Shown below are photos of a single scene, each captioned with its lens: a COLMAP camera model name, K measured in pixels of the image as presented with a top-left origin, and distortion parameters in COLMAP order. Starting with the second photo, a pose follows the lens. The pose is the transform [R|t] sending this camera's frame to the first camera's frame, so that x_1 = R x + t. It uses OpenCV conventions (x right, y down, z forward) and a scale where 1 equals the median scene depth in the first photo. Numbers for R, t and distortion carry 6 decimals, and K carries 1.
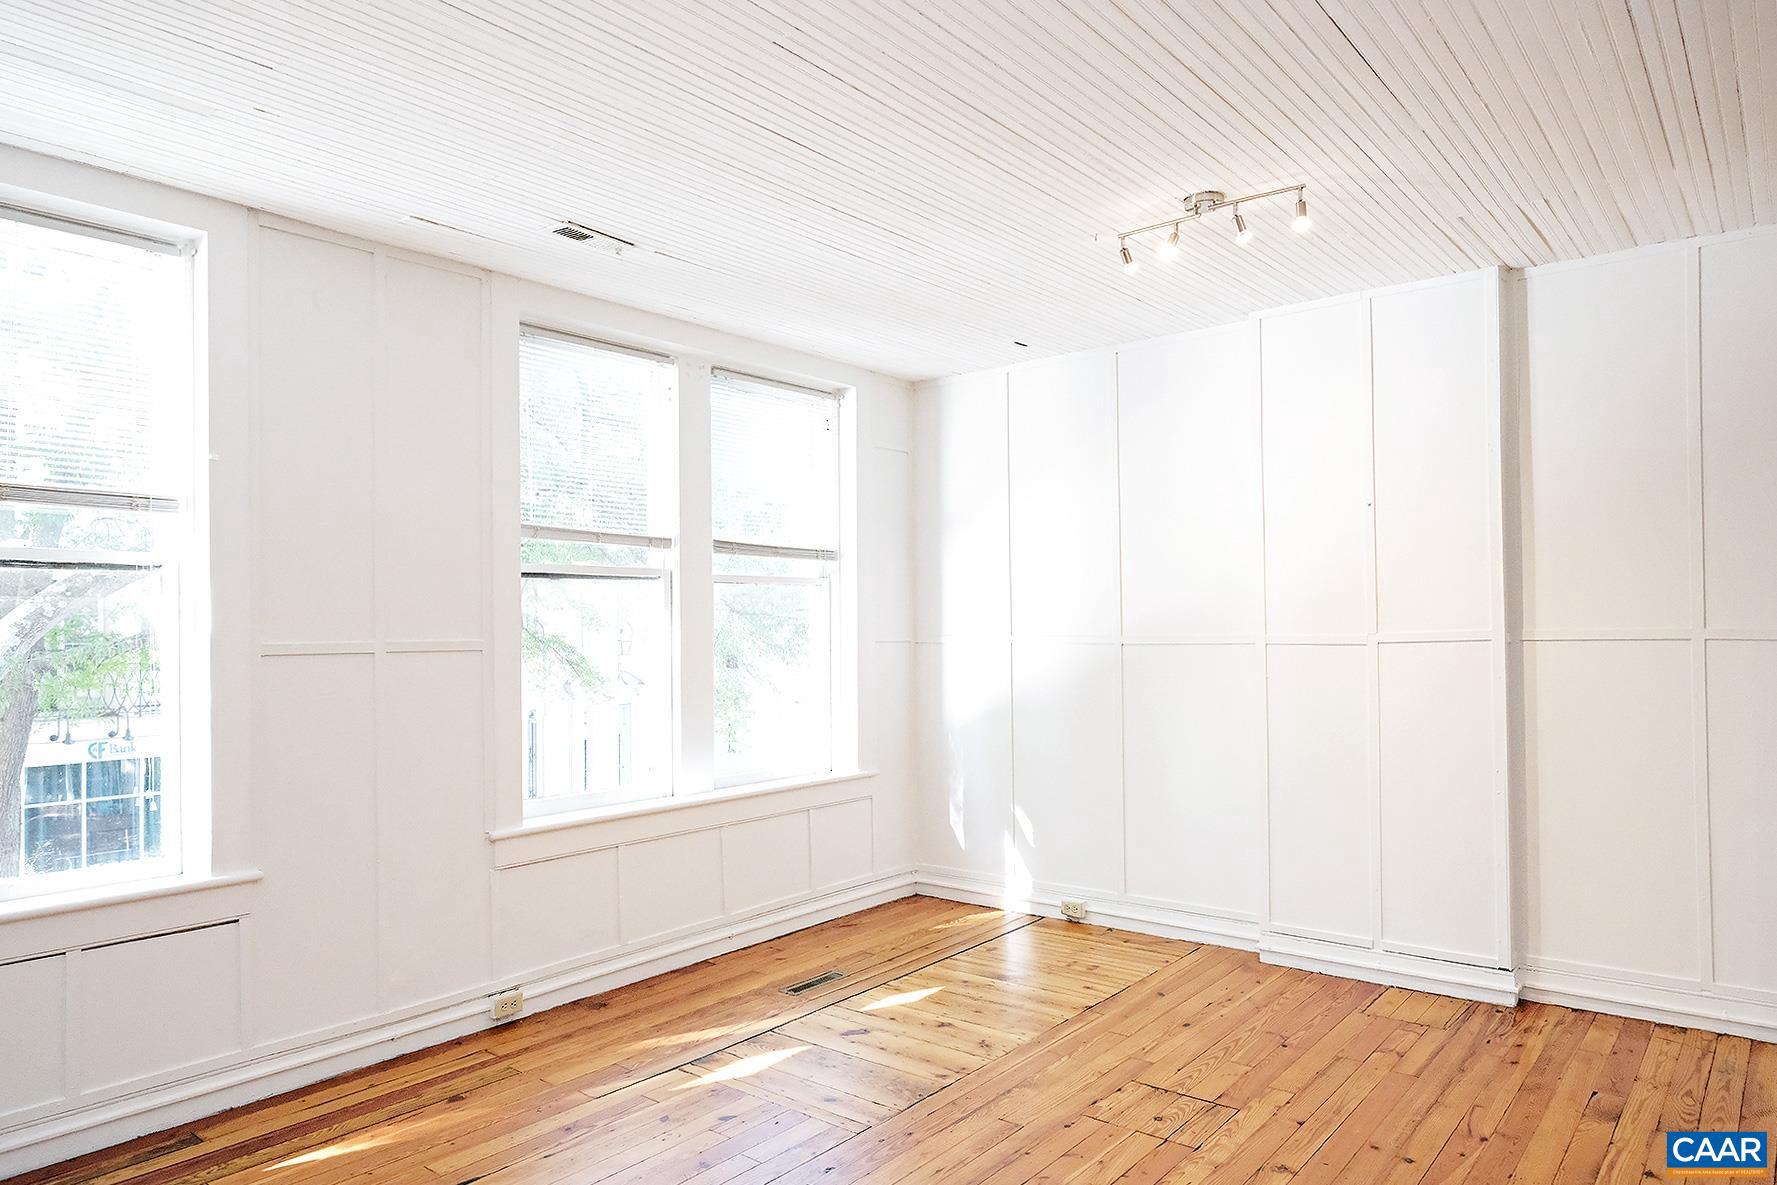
lens RADIAL K [[1134.8, 0, 888.0], [0, 1134.8, 618.9], [0, 0, 1]] dist [0.000299, -0.003651]
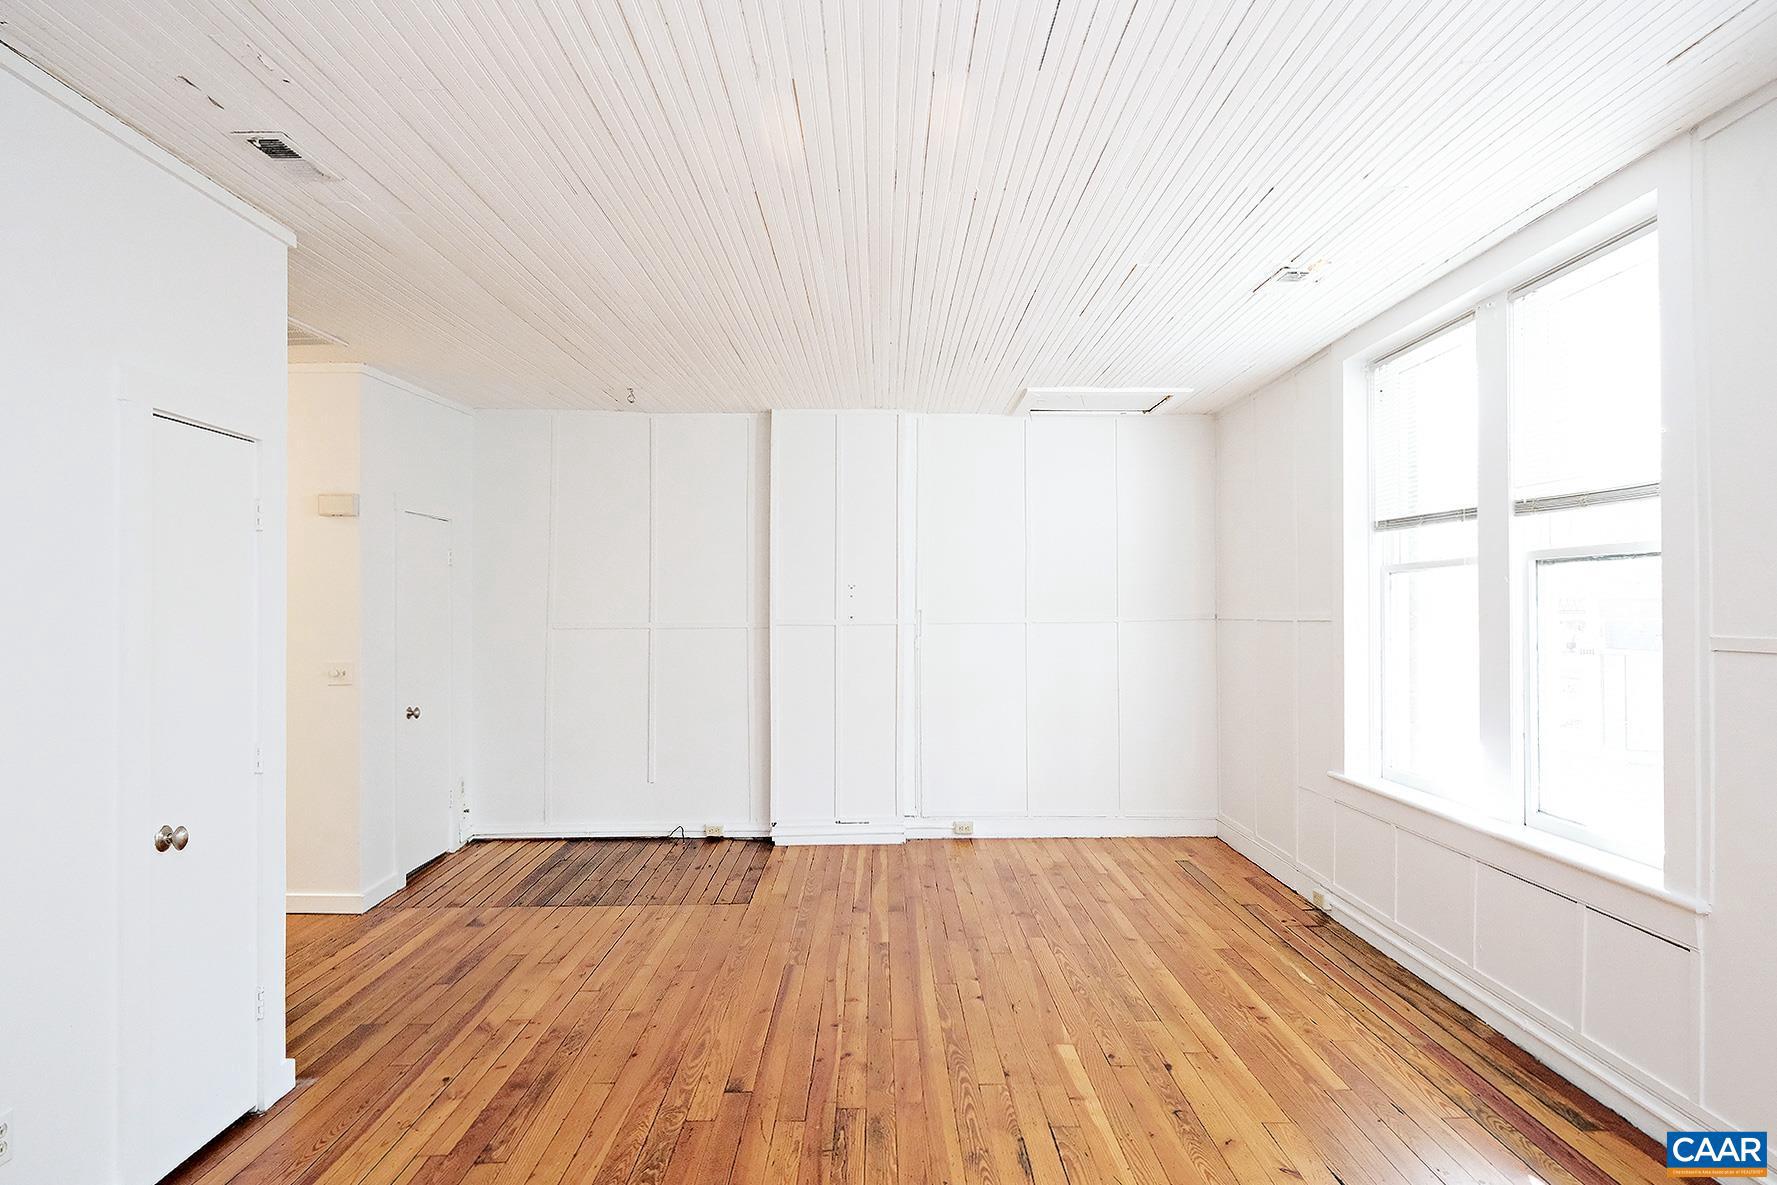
lens RADIAL K [[1051.3, 0, 888.5], [0, 1051.3, 592.5], [0, 0, 1]] dist [0.002909, 0.001004]
pose [[-0.772273, 0.005365, -0.635269, 0.348070], [0.017478, 0.999765, -0.012803, -0.009722], [0.635051, -0.020990, -0.772185, 1.021275]]
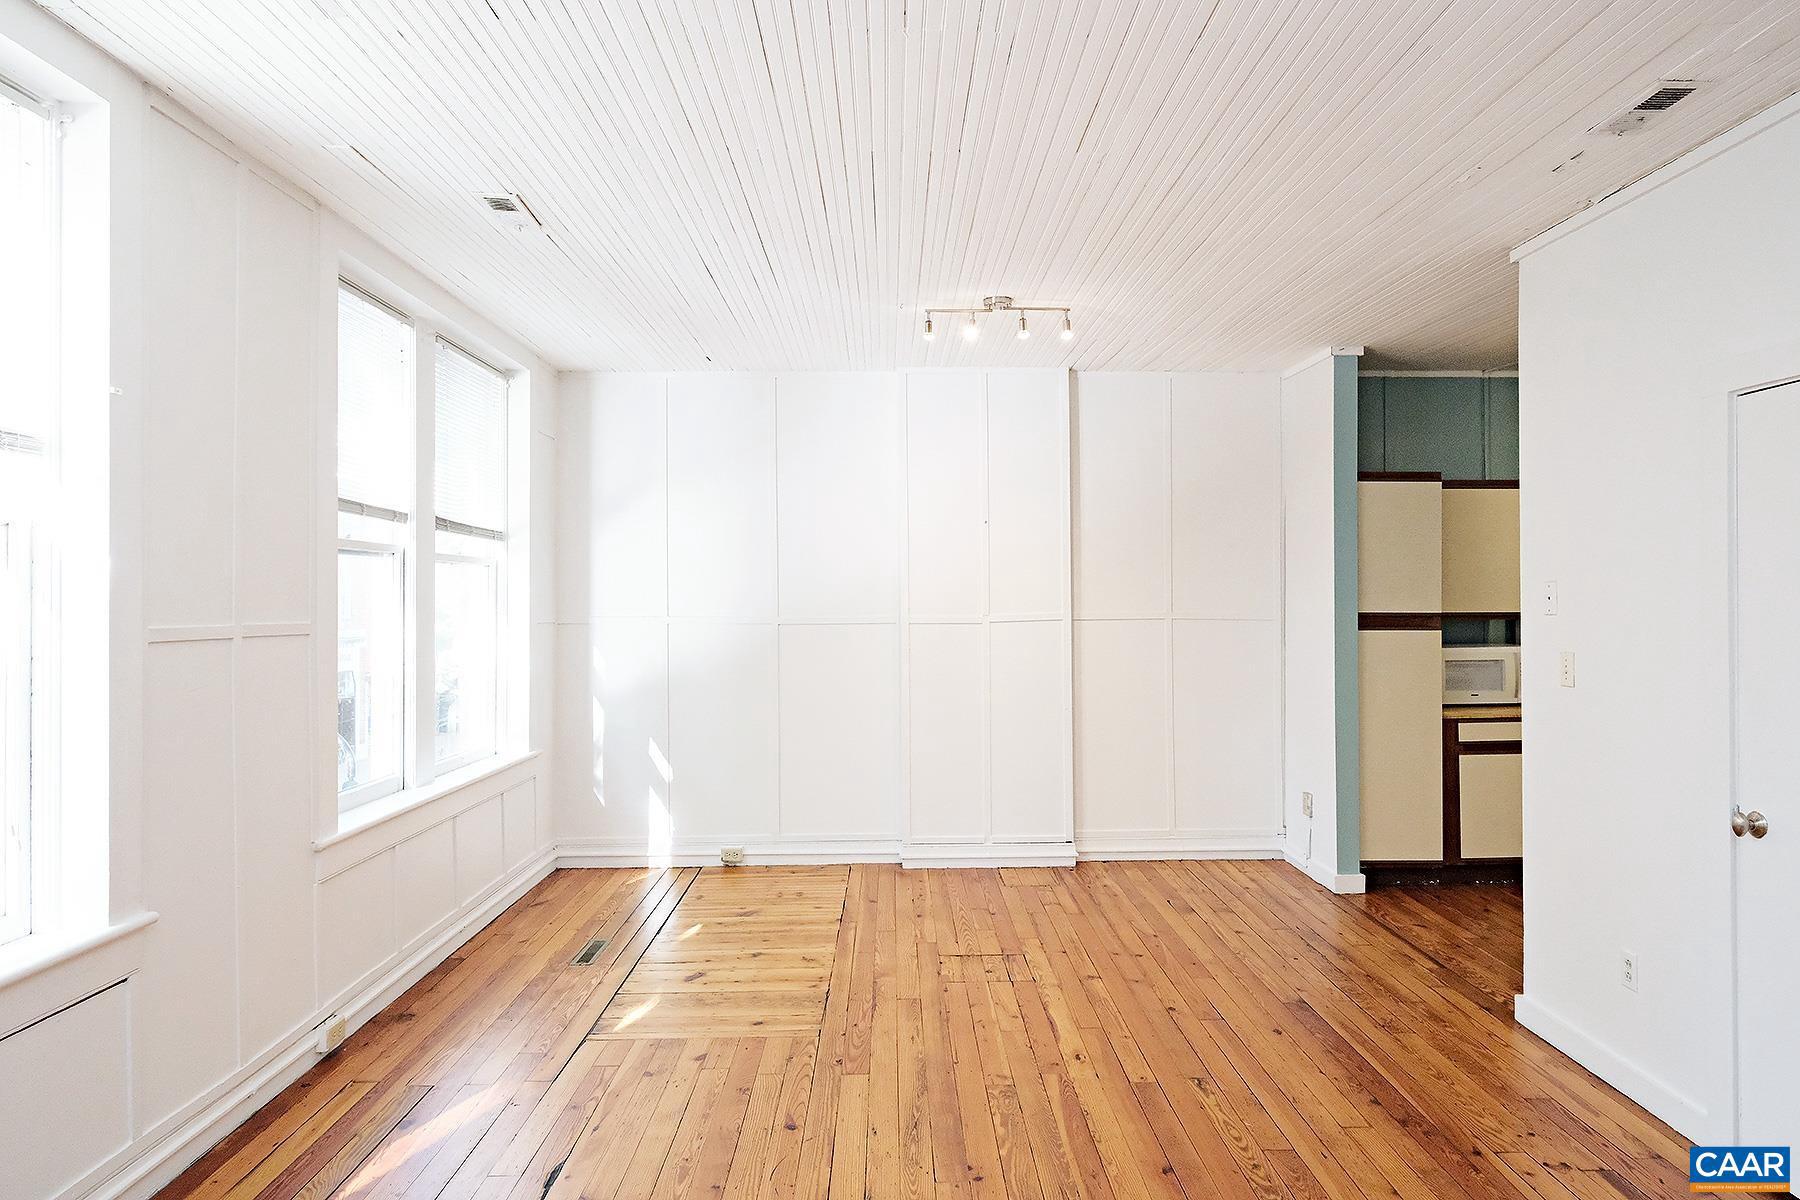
lens RADIAL K [[1096.0, 0, 928.6], [0, 1096.0, 595.0], [0, 0, 1]] dist [0.005665, -0.001180]
pose [[0.749583, 0.012535, 0.661791, -0.547207], [-0.009807, 0.999921, -0.007831, -0.000828], [-0.661837, -0.000621, 0.749647, 0.047303]]
